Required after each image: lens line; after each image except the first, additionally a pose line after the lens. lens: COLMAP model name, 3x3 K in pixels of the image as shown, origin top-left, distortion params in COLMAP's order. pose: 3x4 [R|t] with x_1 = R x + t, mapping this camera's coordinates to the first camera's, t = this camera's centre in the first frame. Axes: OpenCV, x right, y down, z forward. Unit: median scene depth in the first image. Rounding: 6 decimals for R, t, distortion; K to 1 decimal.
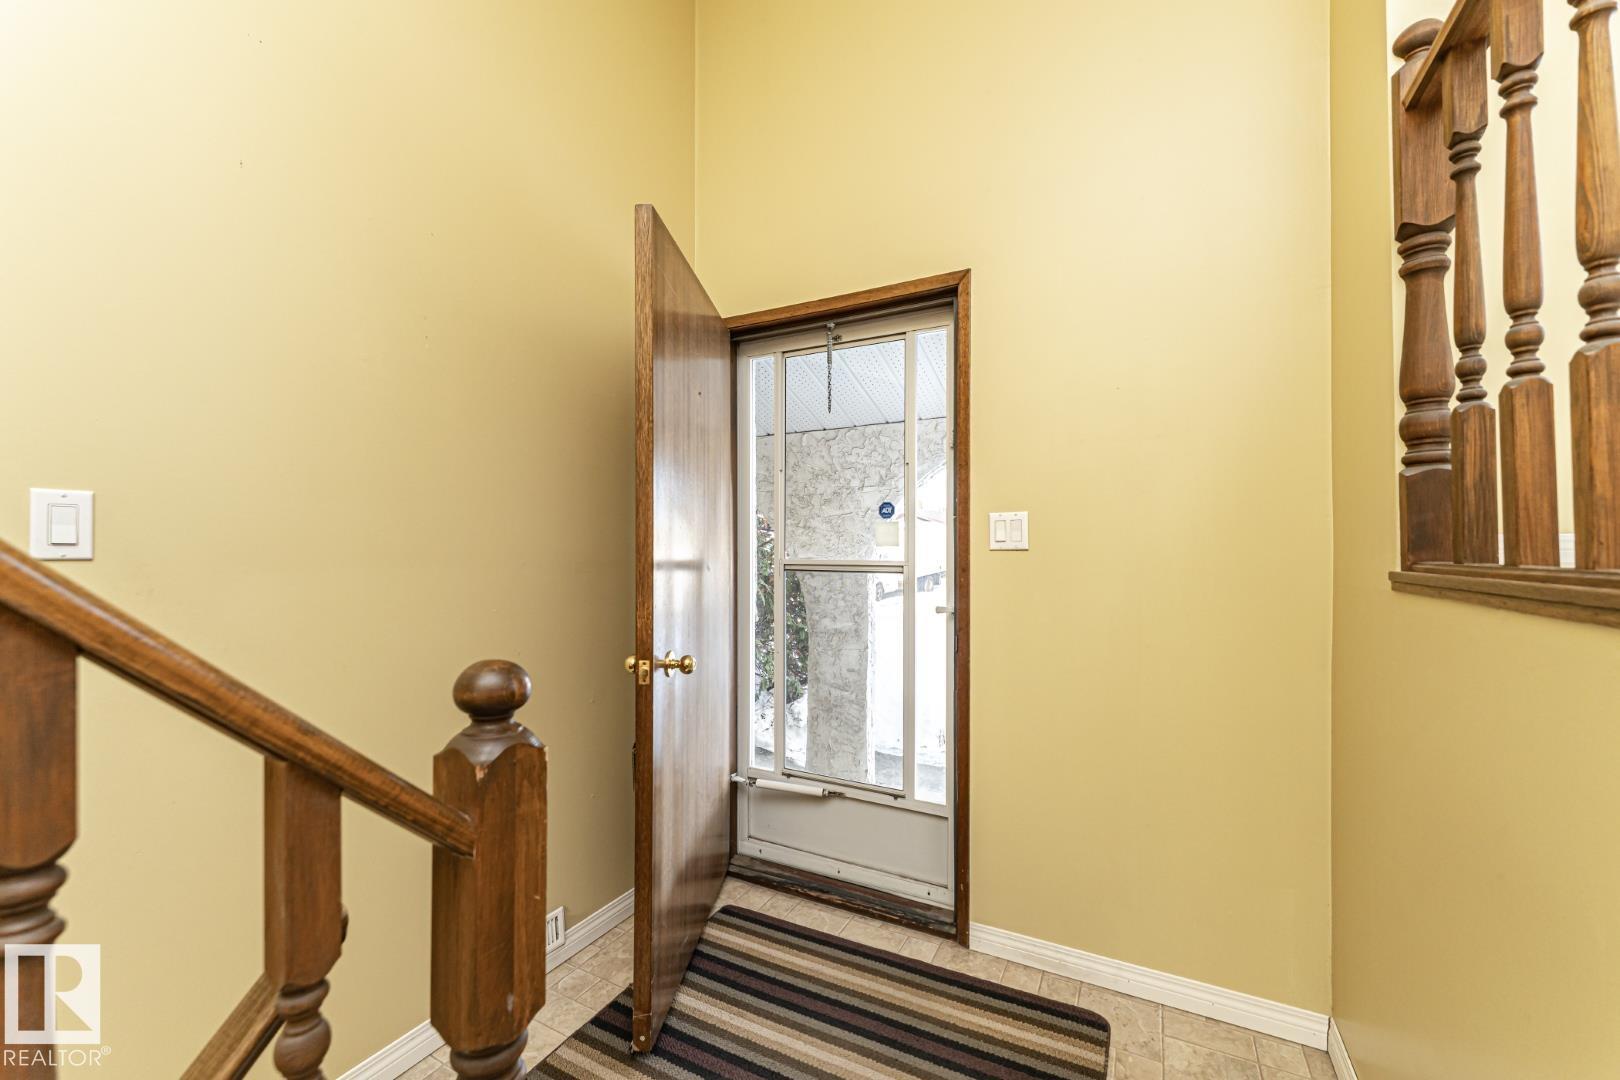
lens RADIAL K [[643.8, 0, 790.5], [0, 643.8, 542.7], [0, 0, 1]] dist [0.000504, -0.007350]
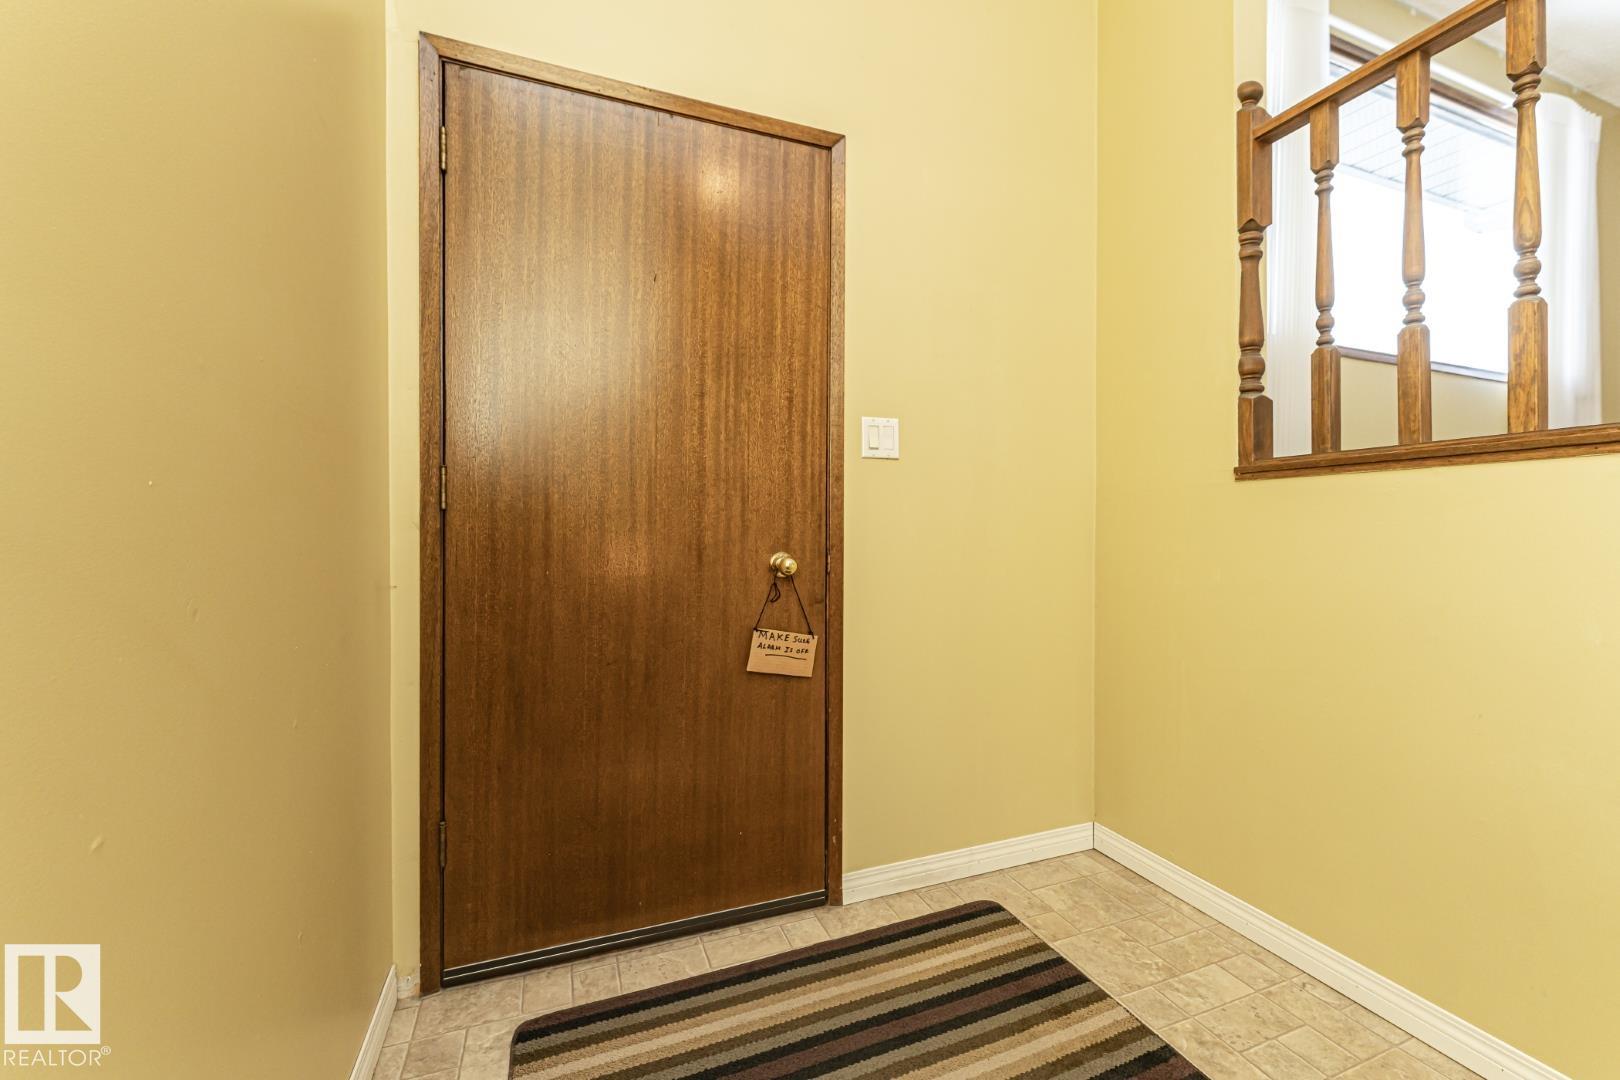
lens RADIAL K [[643.8, 0, 790.5], [0, 643.8, 542.7], [0, 0, 1]] dist [0.000504, -0.007350]
pose [[0.639649, -0.001047, 0.768666, -0.495510], [-0.012817, 0.999846, 0.012028, 0.133393], [-0.768560, -0.017546, 0.639537, 0.544886]]
